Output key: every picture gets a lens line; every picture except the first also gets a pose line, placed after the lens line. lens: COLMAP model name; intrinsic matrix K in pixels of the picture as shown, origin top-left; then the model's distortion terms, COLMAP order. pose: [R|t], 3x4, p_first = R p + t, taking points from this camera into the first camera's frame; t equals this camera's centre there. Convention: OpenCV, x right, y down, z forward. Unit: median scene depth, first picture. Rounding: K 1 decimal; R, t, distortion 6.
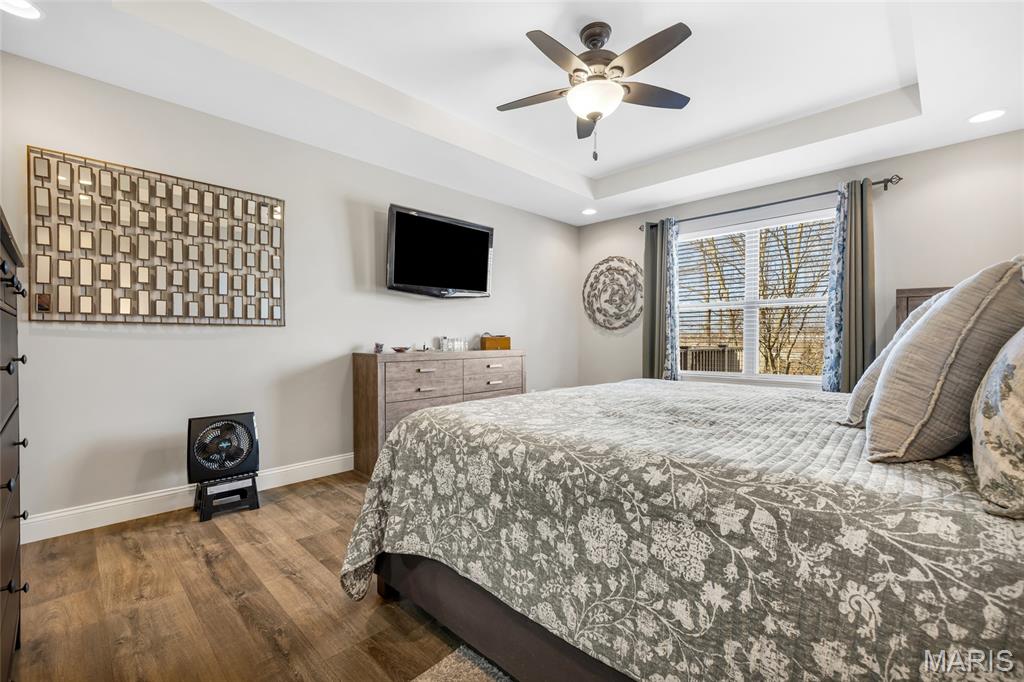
lens RADIAL K [[448.3, 0, 517.5], [0, 448.3, 340.4], [0, 0, 1]] dist [-0.001494, -0.000073]
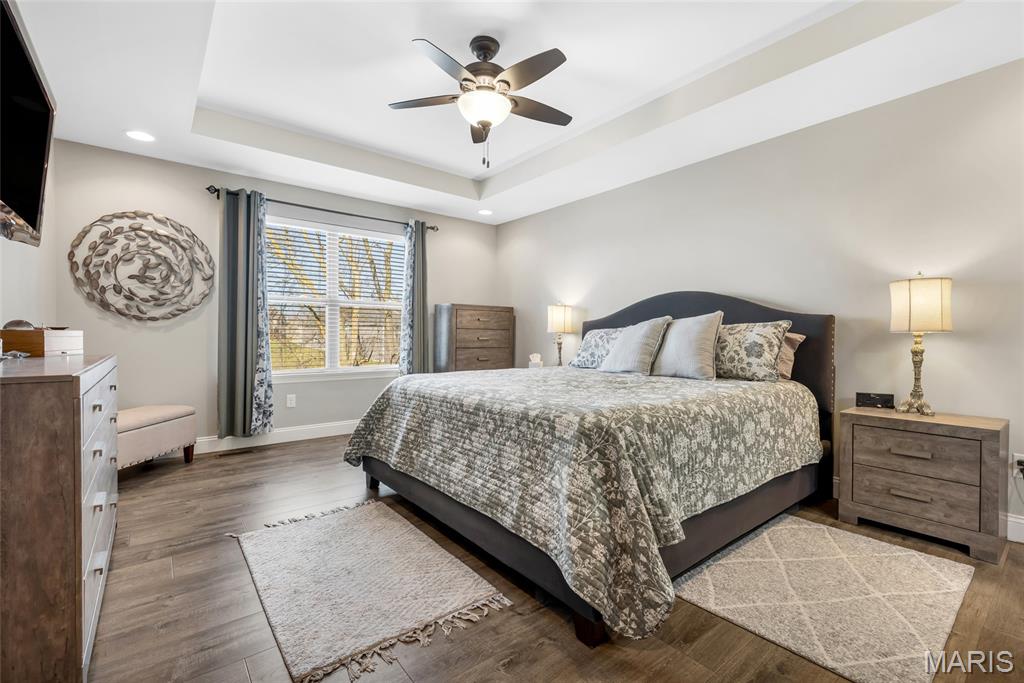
lens RADIAL K [[448.3, 0, 520.3], [0, 448.3, 339.2], [0, 0, 1]] dist [-0.001494, -0.000073]
pose [[0.105716, -0.006508, 0.994375, -0.402029], [-0.000729, 0.999978, 0.006622, -0.000989], [-0.994396, -0.001424, 0.105709, 0.371565]]
